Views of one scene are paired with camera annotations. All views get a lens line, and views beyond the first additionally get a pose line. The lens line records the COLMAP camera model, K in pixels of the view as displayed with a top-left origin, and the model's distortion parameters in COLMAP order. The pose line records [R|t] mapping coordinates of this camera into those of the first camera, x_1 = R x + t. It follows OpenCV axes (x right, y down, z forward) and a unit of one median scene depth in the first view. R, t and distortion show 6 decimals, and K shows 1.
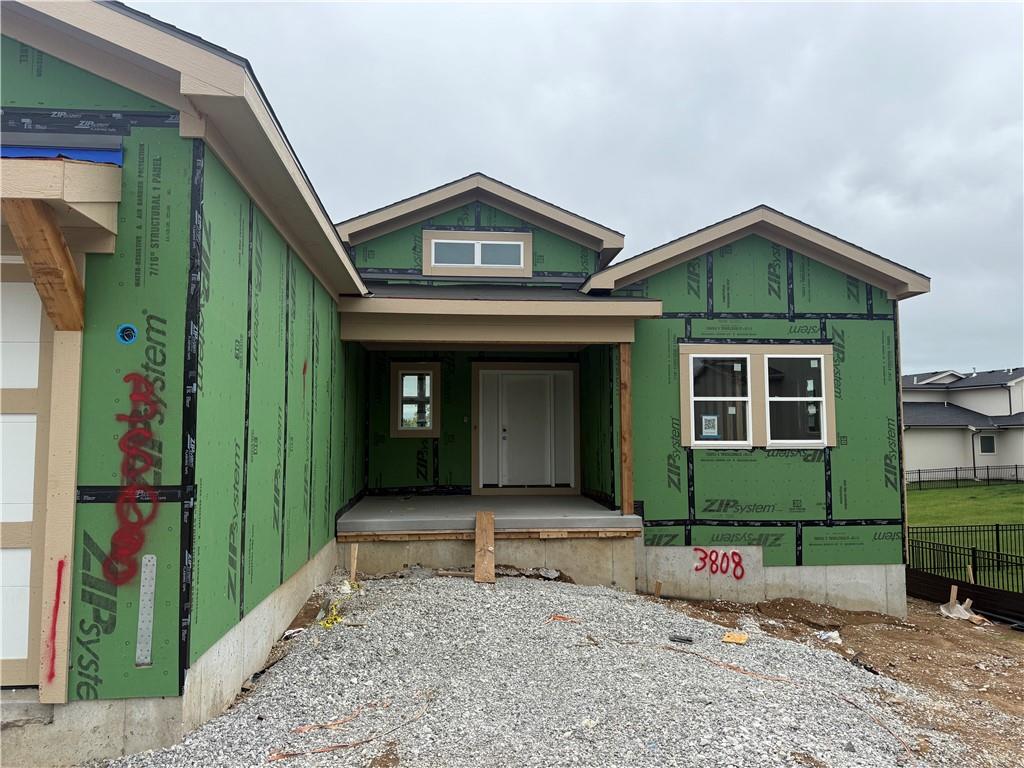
lens RADIAL K [[707.4, 0, 503.5], [0, 707.4, 380.8], [0, 0, 1]] dist [0.056050, -0.073924]
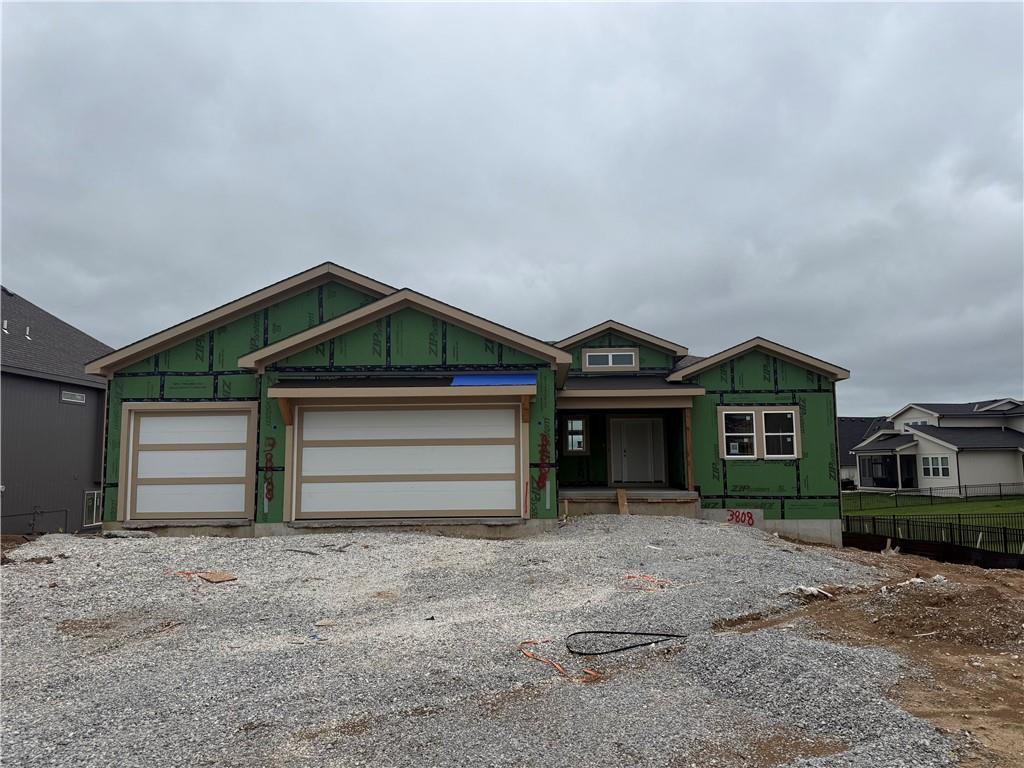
lens RADIAL K [[707.4, 0, 492.1], [0, 707.4, 380.7], [0, 0, 1]] dist [0.056050, -0.073924]
pose [[0.989770, -0.019750, -0.141299, -0.092329], [0.014597, 0.999193, -0.037414, -0.059419], [0.141924, 0.034969, 0.989260, -1.058971]]
